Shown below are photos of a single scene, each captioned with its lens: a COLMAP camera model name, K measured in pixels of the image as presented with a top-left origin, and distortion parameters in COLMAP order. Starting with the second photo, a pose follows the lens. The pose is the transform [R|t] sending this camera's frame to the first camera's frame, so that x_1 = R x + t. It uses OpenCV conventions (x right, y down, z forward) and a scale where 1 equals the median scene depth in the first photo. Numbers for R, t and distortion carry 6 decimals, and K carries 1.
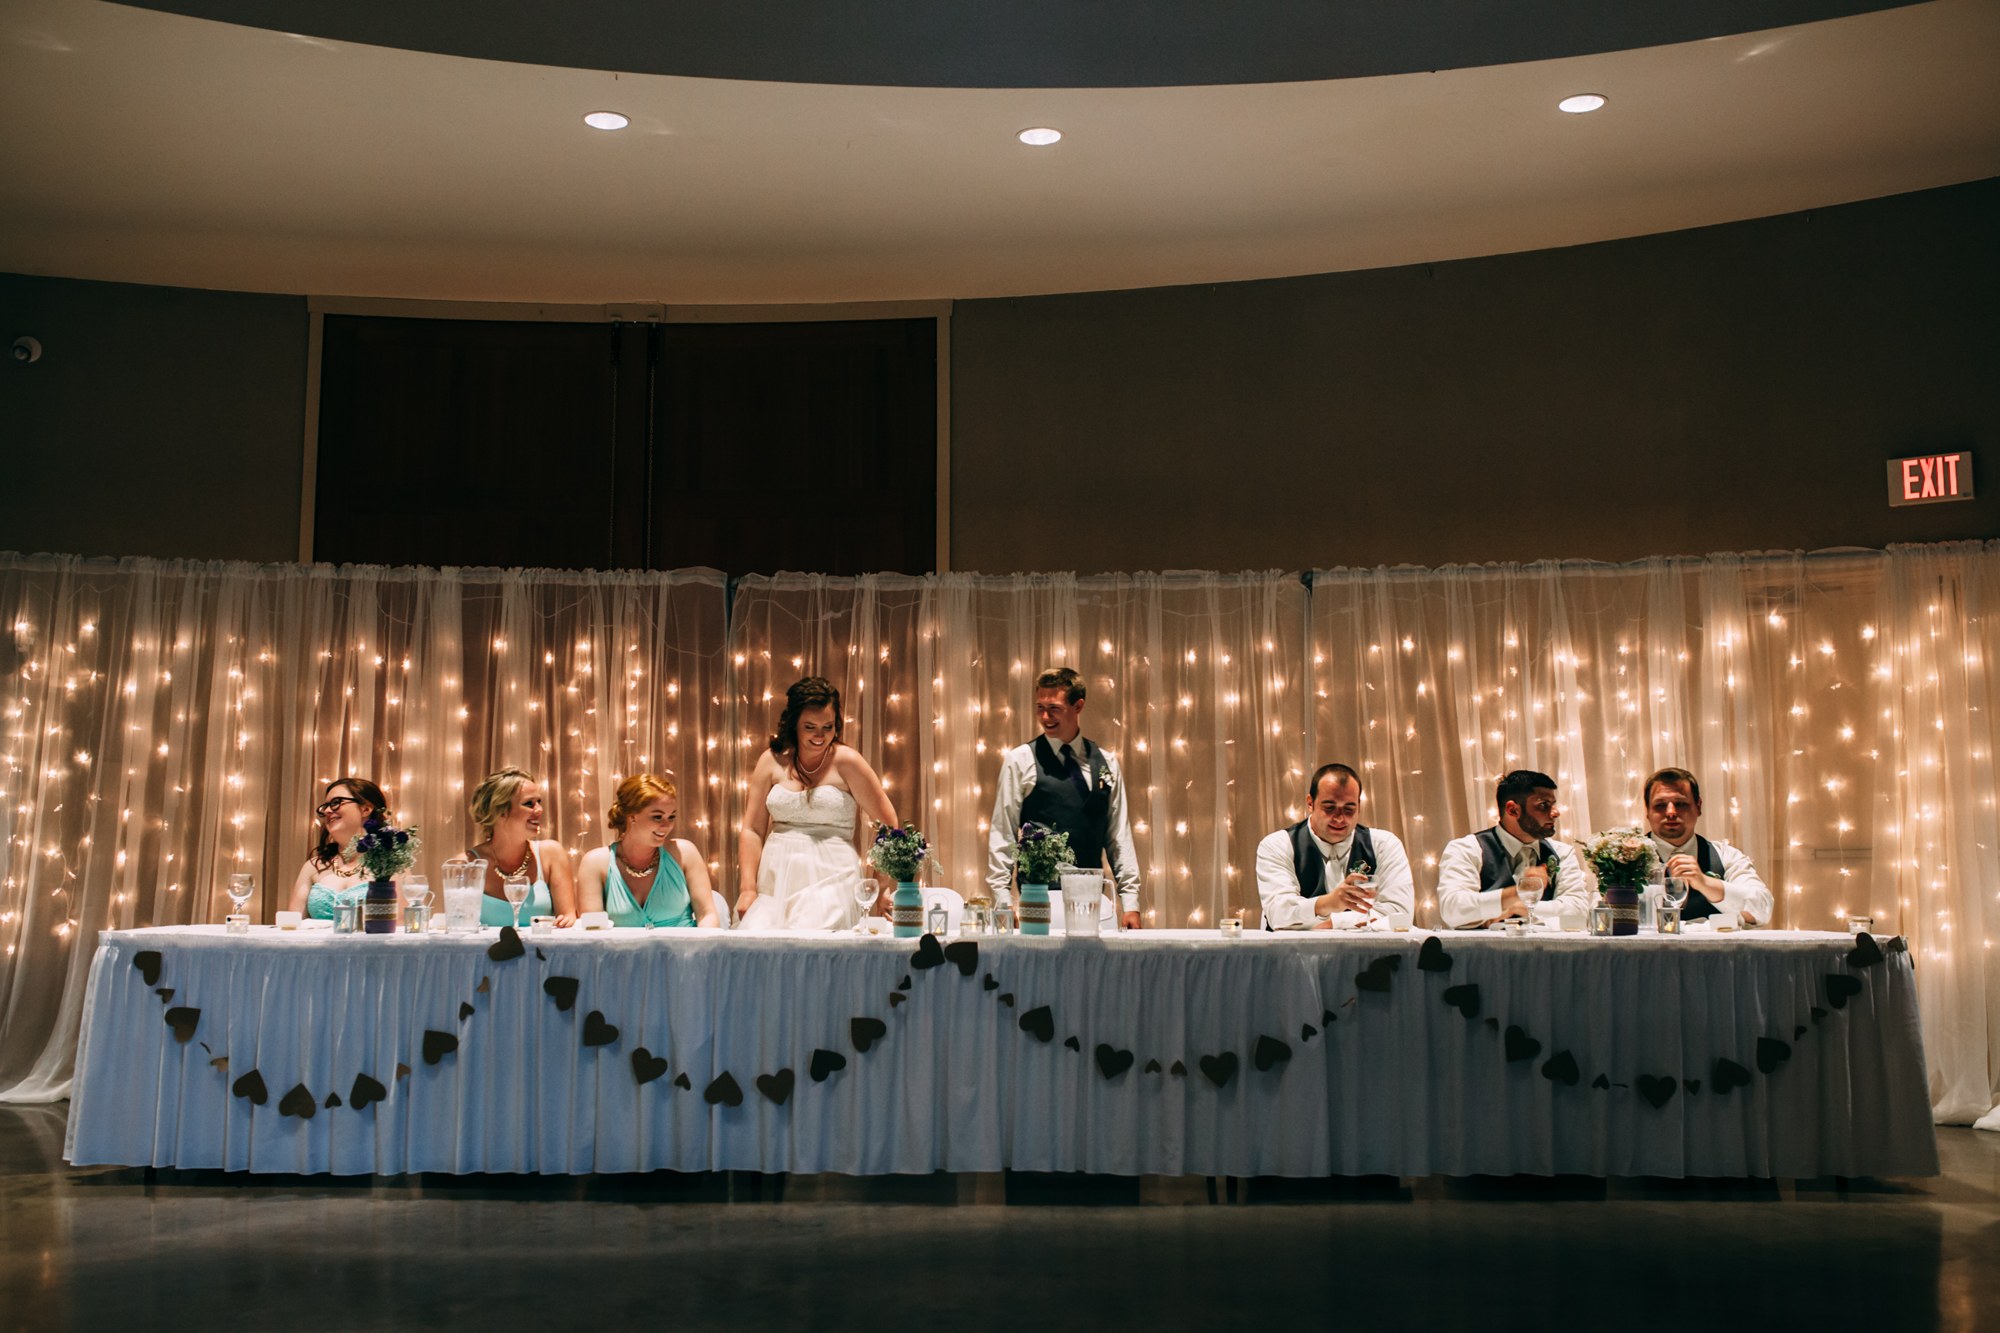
lens RADIAL K [[1880.5, 0, 891.0], [0, 1880.5, 667.7], [0, 0, 1]] dist [-0.047071, 0.024614]
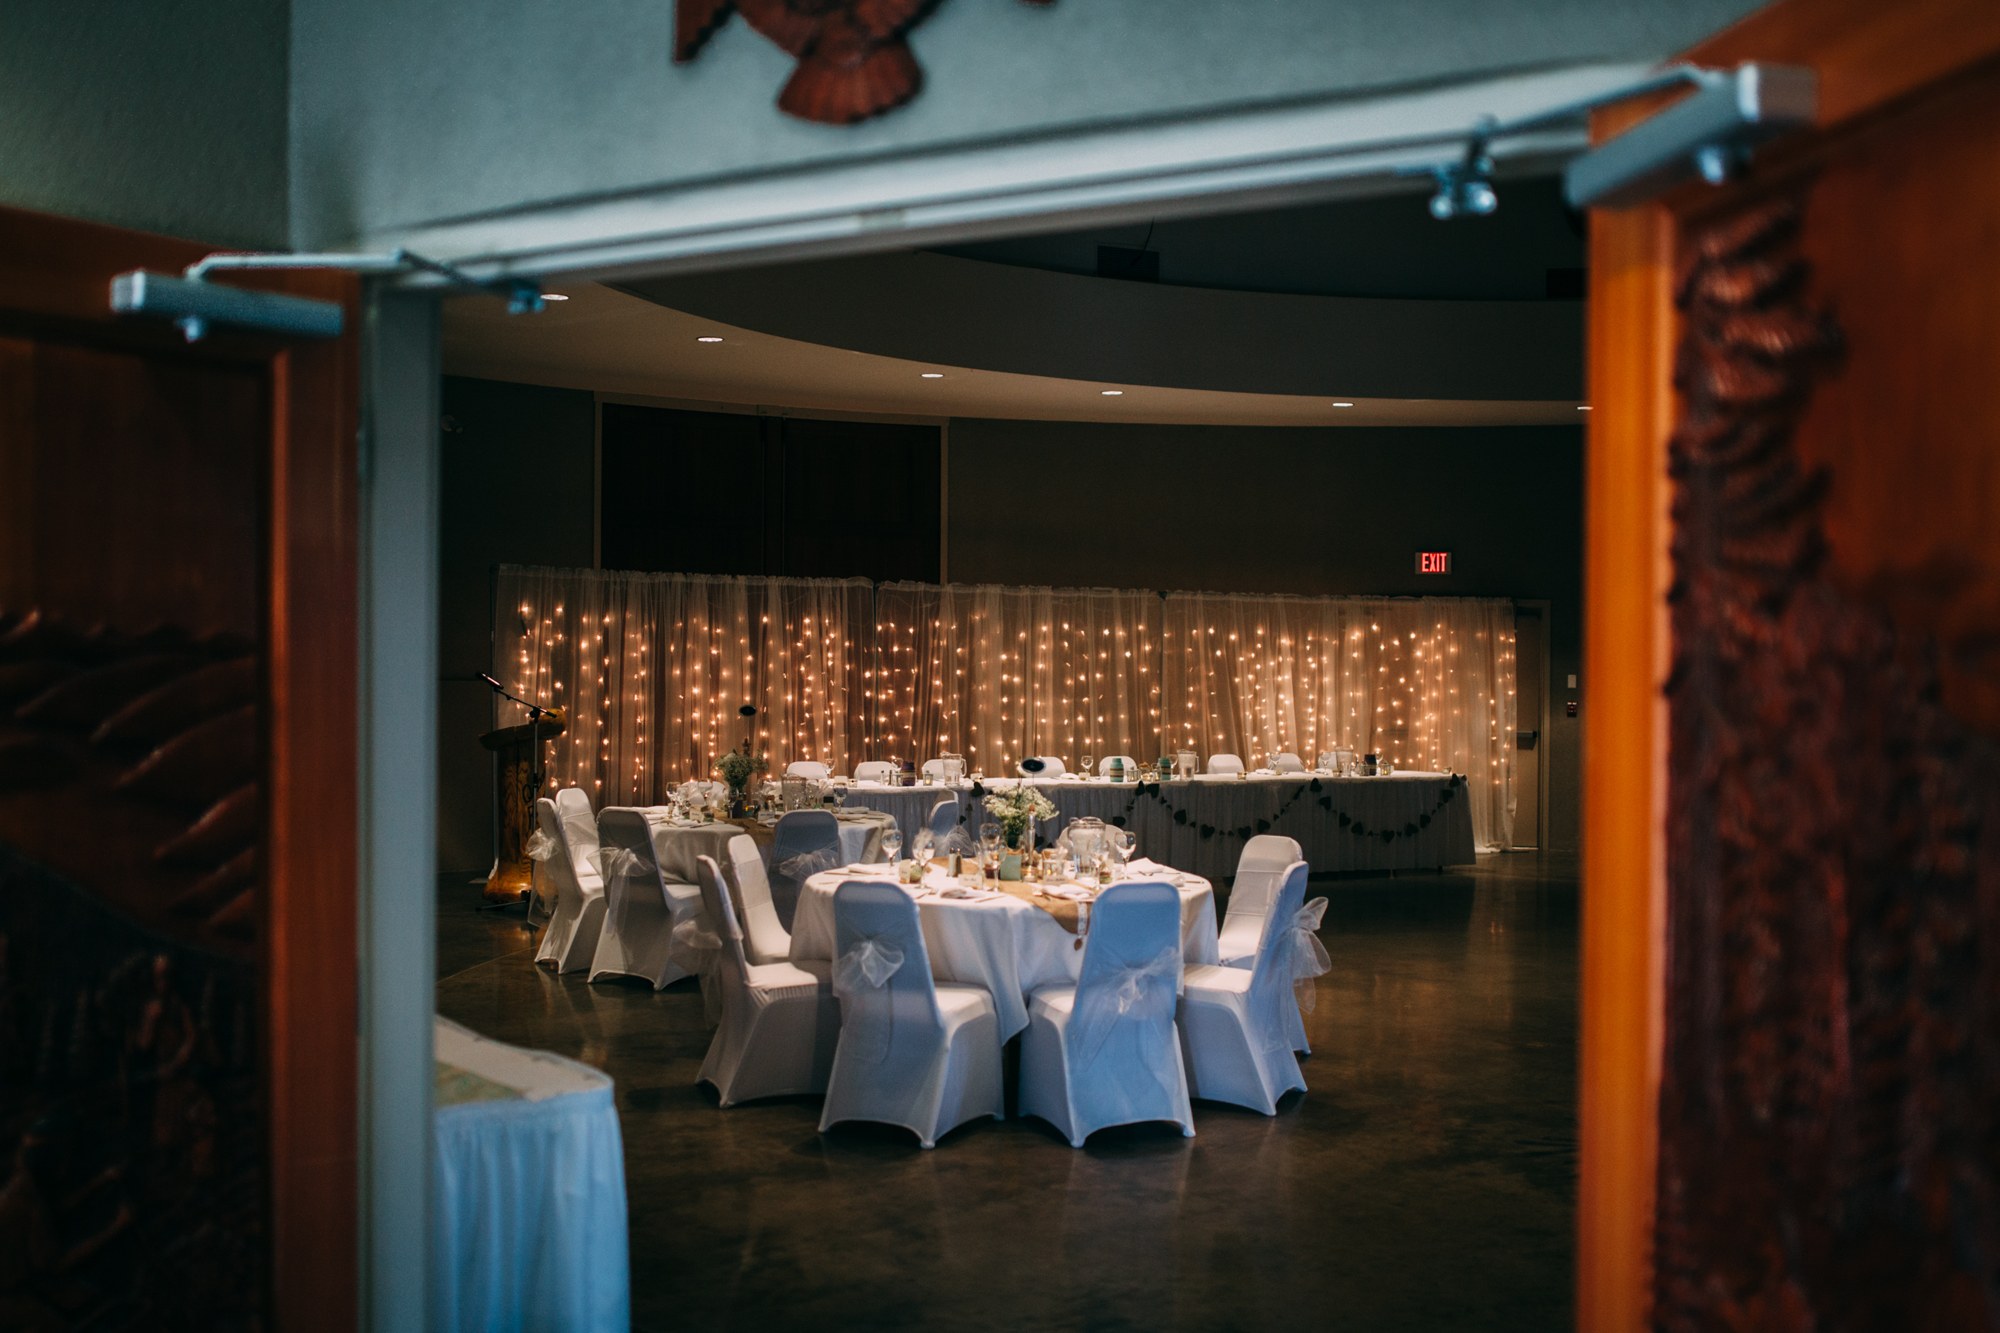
lens RADIAL K [[1880.5, 0, 891.0], [0, 1880.5, 667.7], [0, 0, 1]] dist [-0.047071, 0.024614]
pose [[0.911866, 0.003402, 0.410474, -0.866102], [-0.046185, 0.994466, 0.094358, -0.146524], [-0.407882, -0.105000, 0.906977, -0.704972]]
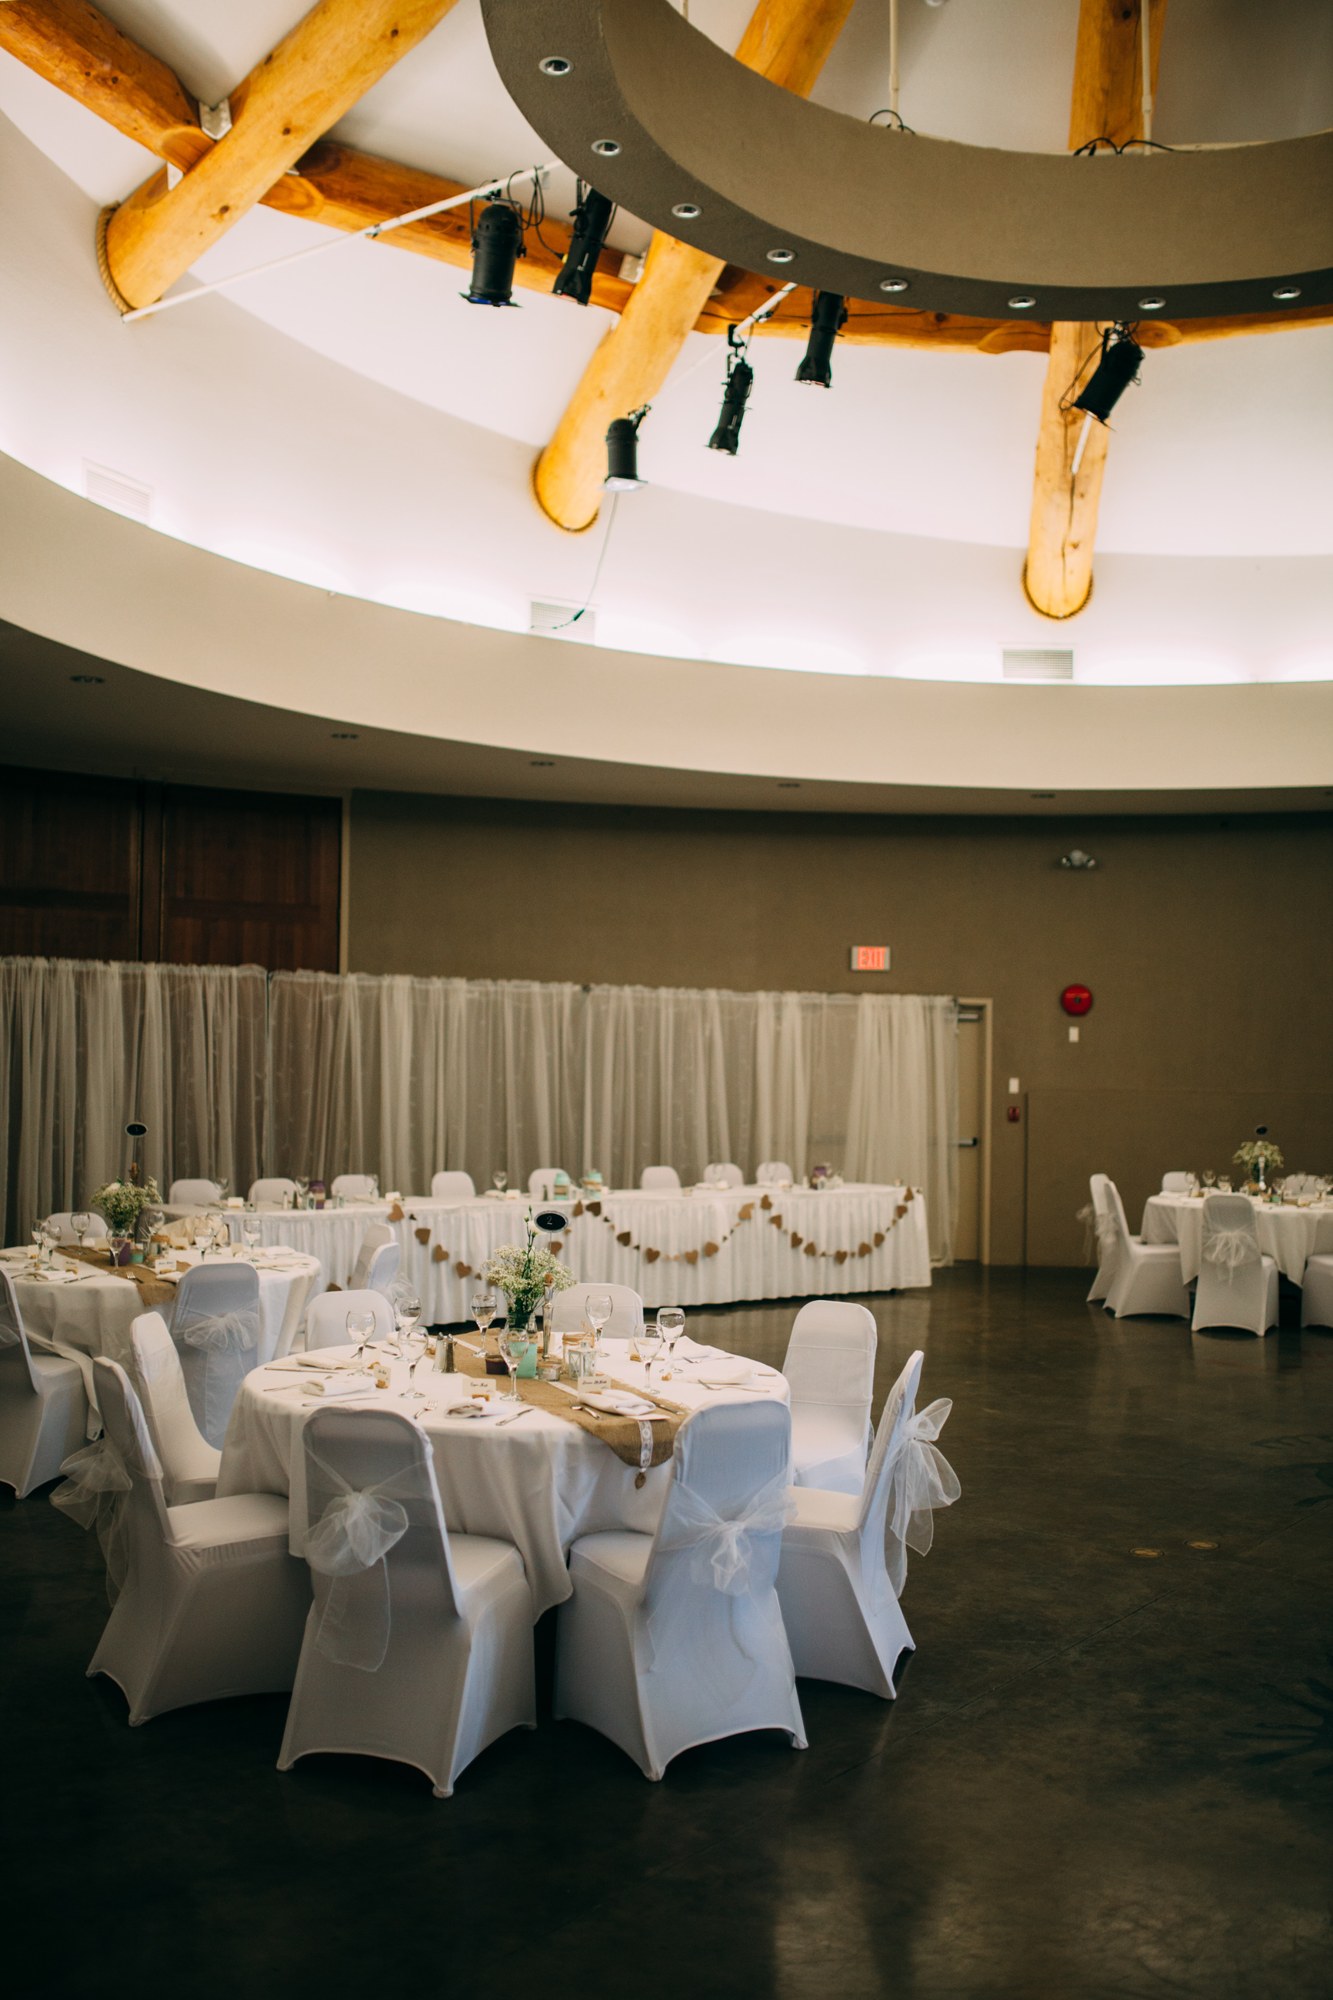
lens RADIAL K [[1880.5, 0, 578.5], [0, 1880.5, 999.3], [0, 0, 1]] dist [-0.047071, 0.024614]
pose [[0.825415, 0.025415, 0.563955, -0.814358], [-0.067505, 0.996262, 0.053904, -0.136013], [-0.560476, -0.082563, 0.824045, -0.495169]]
